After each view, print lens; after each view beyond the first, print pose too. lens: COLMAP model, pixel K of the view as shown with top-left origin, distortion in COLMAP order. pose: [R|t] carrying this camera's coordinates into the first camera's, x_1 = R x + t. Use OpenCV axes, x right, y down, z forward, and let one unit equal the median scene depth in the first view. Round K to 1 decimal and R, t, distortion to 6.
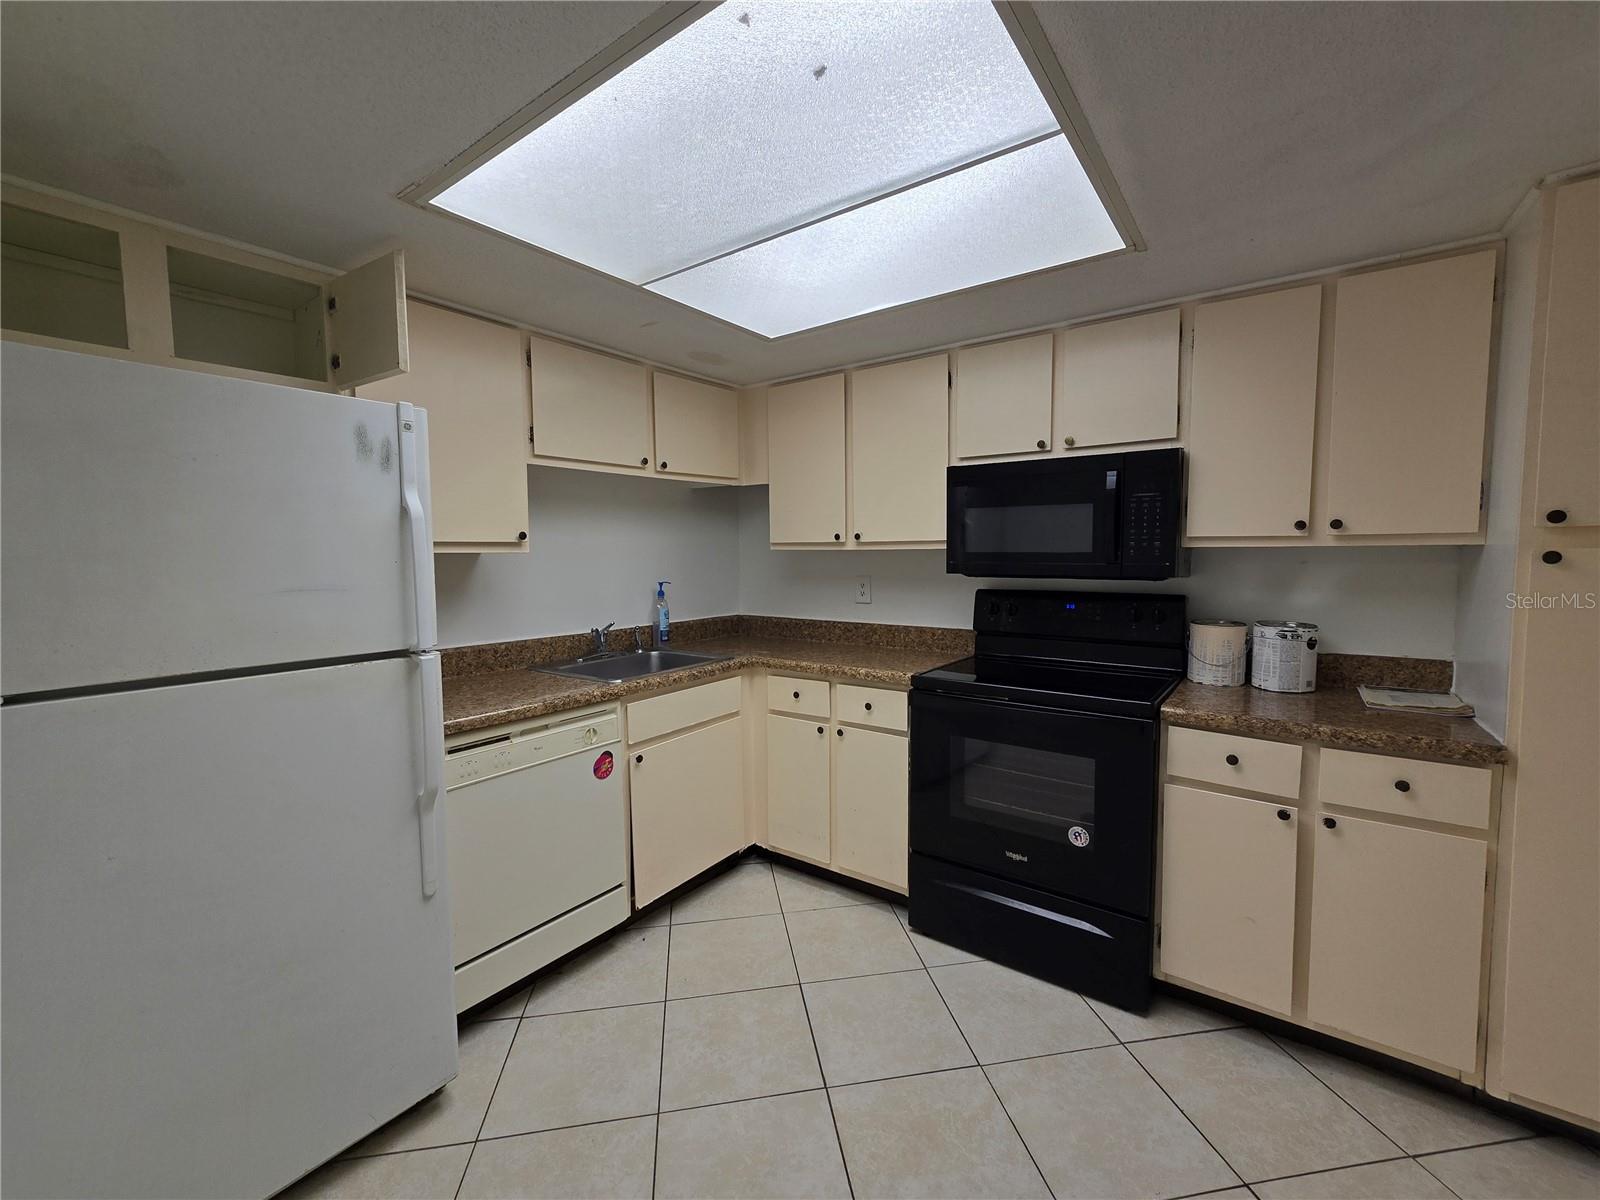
lens RADIAL K [[658.8, 0, 809.9], [0, 658.8, 596.7], [0, 0, 1]] dist [-0.003448, 0.002365]
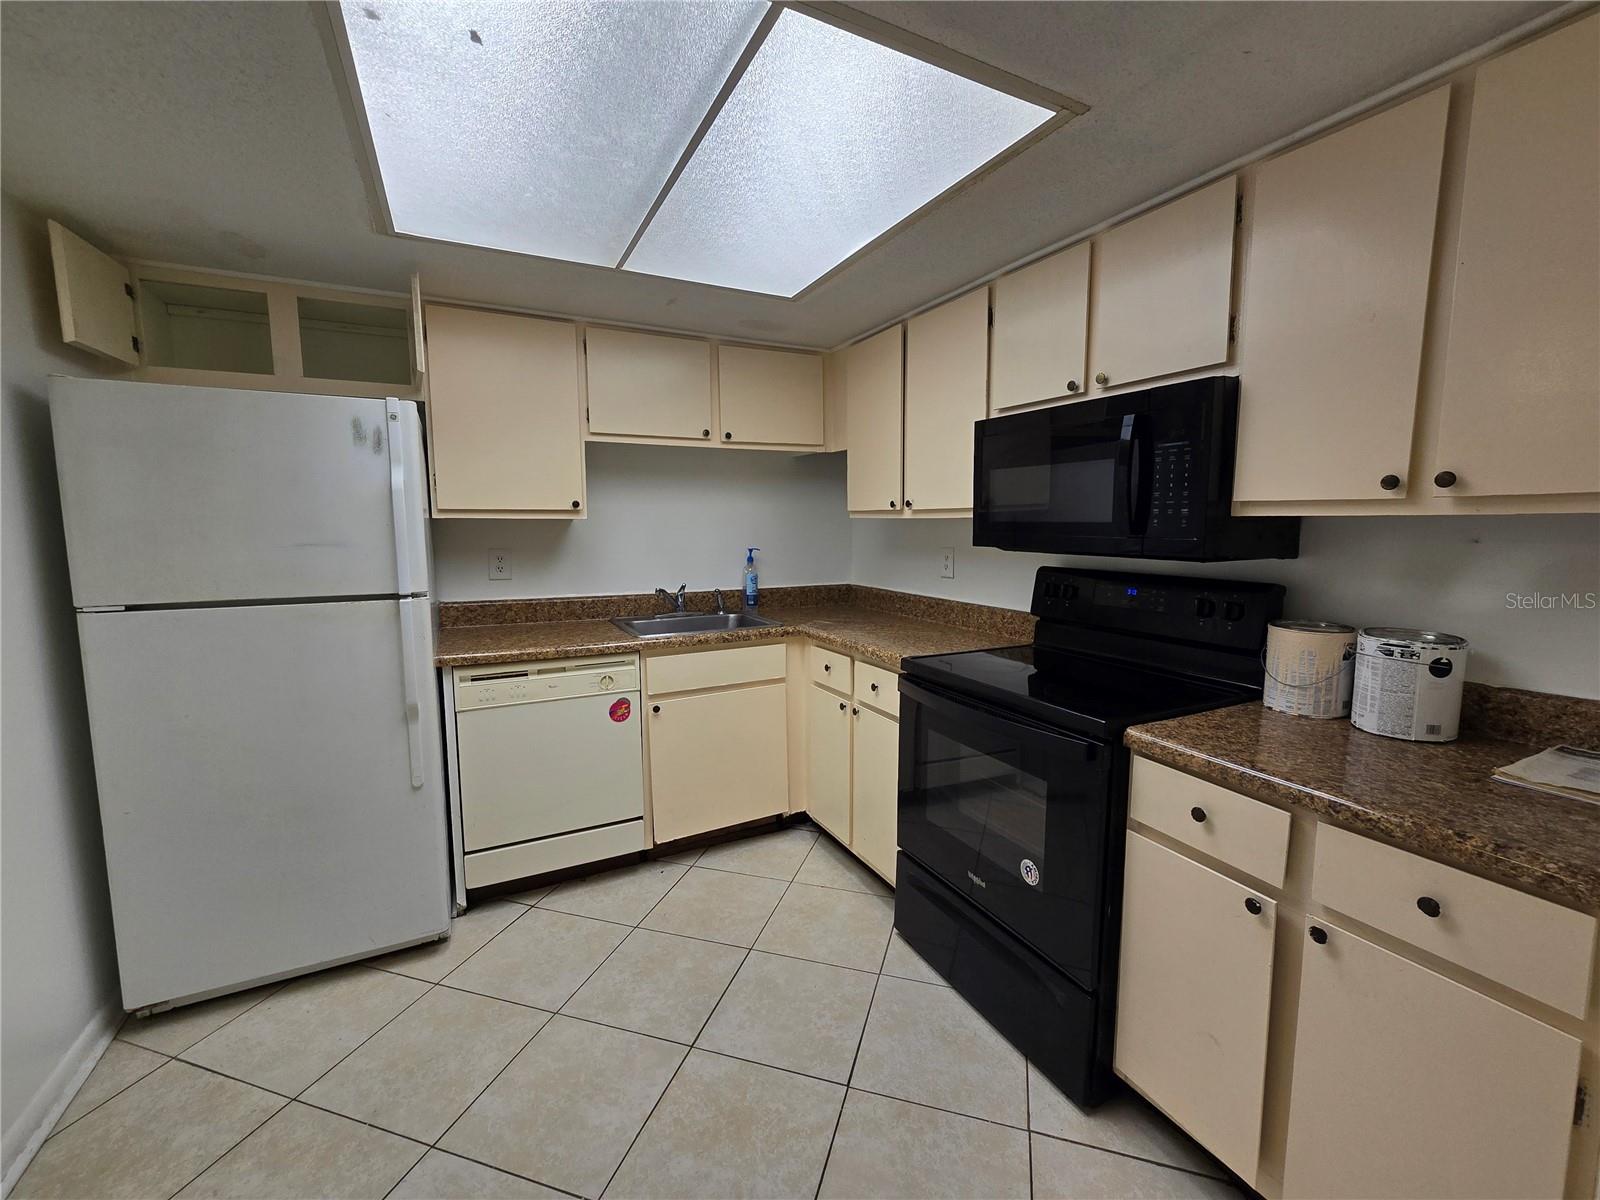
lens RADIAL K [[658.8, 0, 806.1], [0, 658.8, 596.5], [0, 0, 1]] dist [-0.003448, 0.002365]
pose [[0.895396, 0.057531, -0.441539, 0.445540], [-0.037220, 0.997818, 0.054532, -0.009146], [0.443713, -0.032394, 0.895583, 0.140682]]
